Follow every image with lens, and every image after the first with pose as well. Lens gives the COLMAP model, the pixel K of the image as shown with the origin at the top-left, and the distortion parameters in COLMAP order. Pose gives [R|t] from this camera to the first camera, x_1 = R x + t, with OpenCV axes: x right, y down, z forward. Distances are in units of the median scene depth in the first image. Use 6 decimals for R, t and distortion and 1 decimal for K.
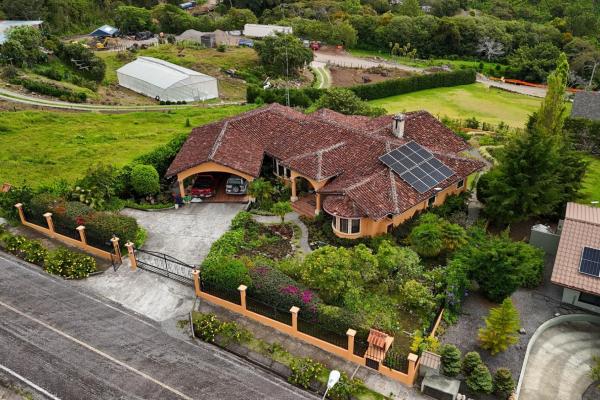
lens RADIAL K [[536.7, 0, 300.0], [0, 536.7, 200.0], [0, 0, 1]] dist [0.017547, 0.000506]
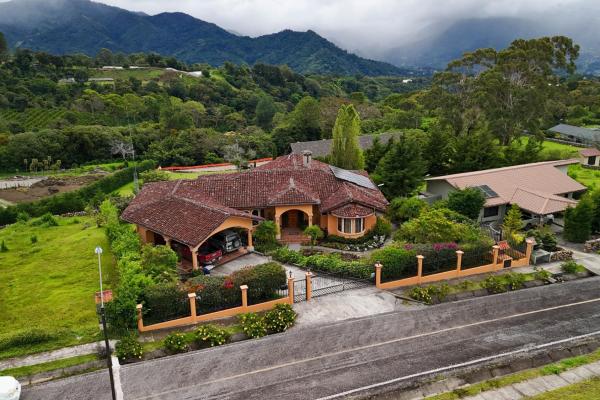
lens RADIAL K [[523.7, 0, 300.0], [0, 523.7, 200.0], [0, 0, 1]] dist [0.048035, 0.002344]
pose [[0.624167, -0.224245, 0.748418, -1.100254], [0.381141, 0.923602, -0.041131, -0.014892], [-0.682017, 0.310925, 0.661950, 0.322363]]
